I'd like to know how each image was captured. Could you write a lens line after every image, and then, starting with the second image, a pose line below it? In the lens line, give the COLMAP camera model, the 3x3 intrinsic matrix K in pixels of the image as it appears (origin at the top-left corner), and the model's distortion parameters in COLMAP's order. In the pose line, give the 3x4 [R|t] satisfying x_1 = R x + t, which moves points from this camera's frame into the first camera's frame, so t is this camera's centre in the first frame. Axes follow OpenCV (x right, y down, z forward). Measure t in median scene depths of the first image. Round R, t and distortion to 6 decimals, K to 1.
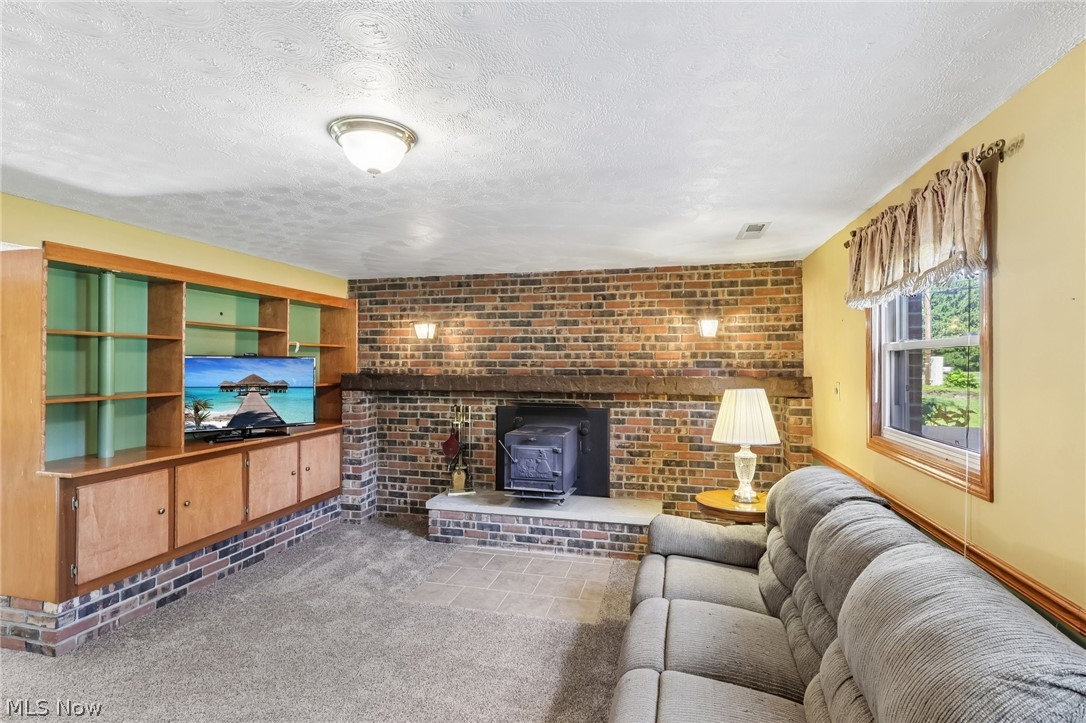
lens RADIAL K [[513.2, 0, 541.3], [0, 513.2, 359.0], [0, 0, 1]] dist [0.000157, -0.000614]
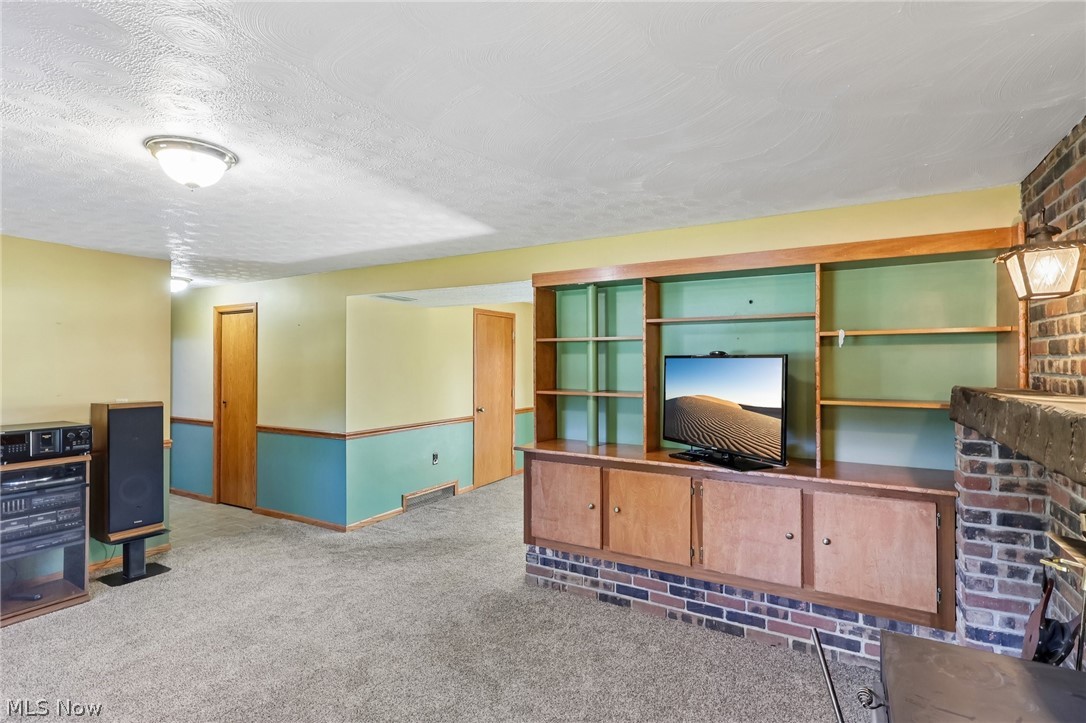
lens RADIAL K [[513.2, 0, 542.0], [0, 513.2, 359.9], [0, 0, 1]] dist [0.000157, -0.000614]
pose [[-0.254160, -0.010090, -0.967110, 0.211737], [0.003049, 0.999932, -0.011233, 0.008567], [0.967157, -0.005803, -0.254112, 0.843792]]
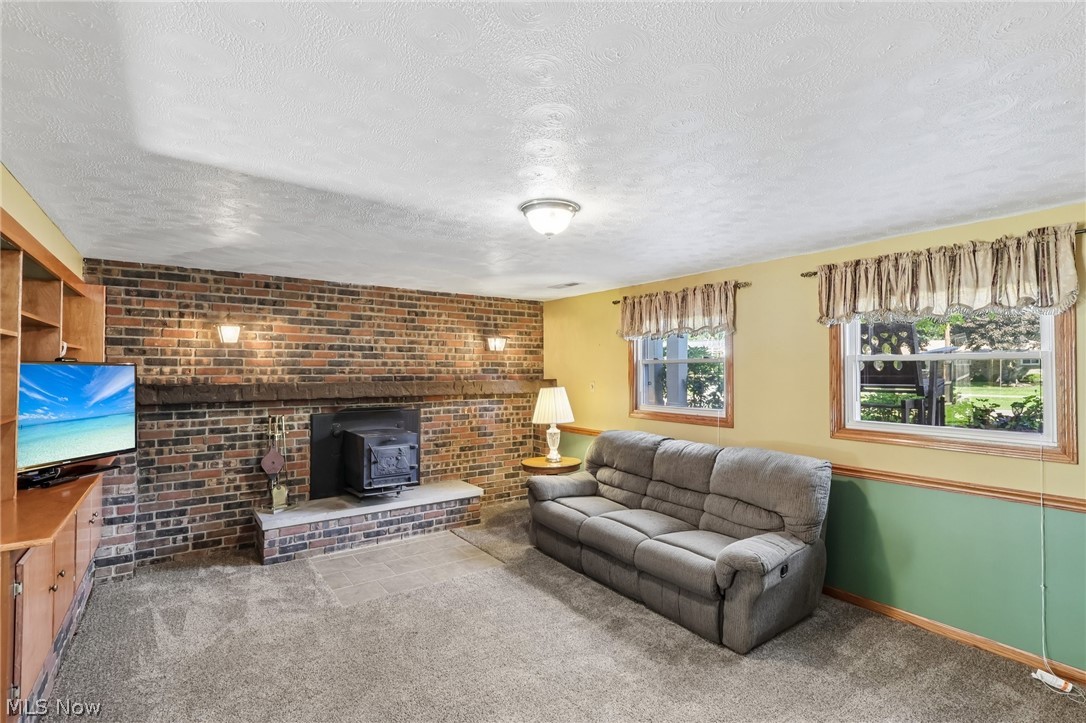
lens RADIAL K [[513.2, 0, 515.4], [0, 513.2, 361.1], [0, 0, 1]] dist [0.000157, -0.000614]
pose [[0.665431, 0.011605, 0.746369, -0.615734], [-0.005584, 0.999929, -0.010569, -0.001841], [-0.746438, 0.002866, 0.665449, 0.058858]]
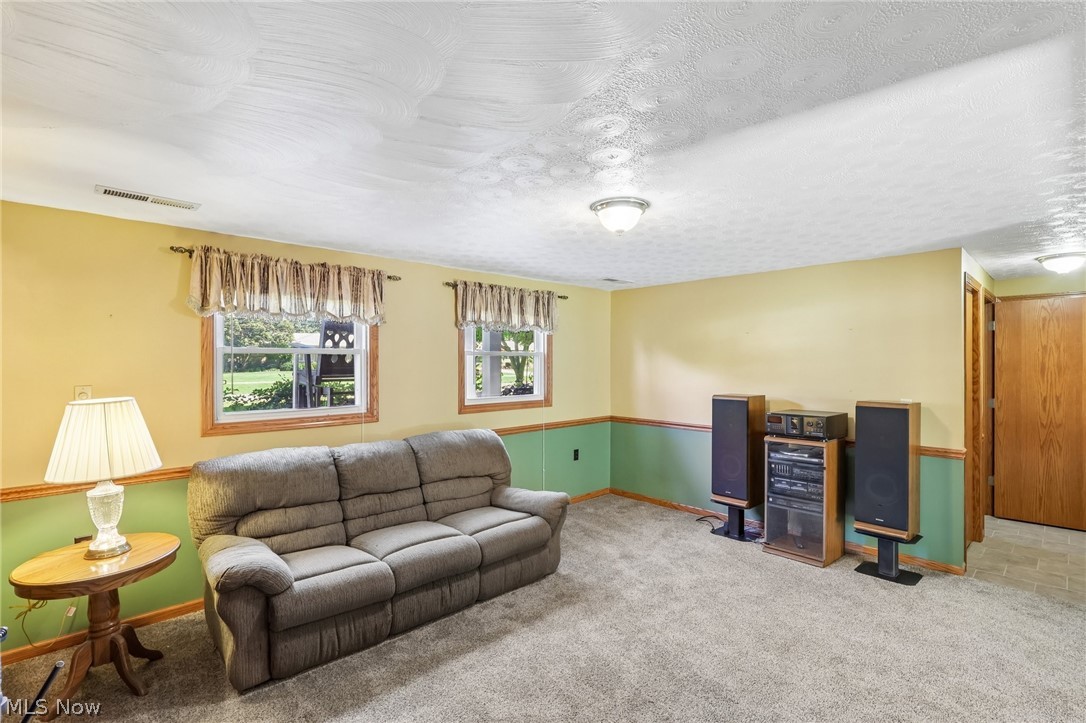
lens RADIAL K [[513.2, 0, 535.8], [0, 513.2, 364.6], [0, 0, 1]] dist [0.000157, -0.000614]
pose [[-0.854645, -0.001131, 0.519212, -0.377889], [-0.000384, 0.999999, 0.001545, 0.004506], [-0.519213, 0.001121, -0.854644, 1.004521]]
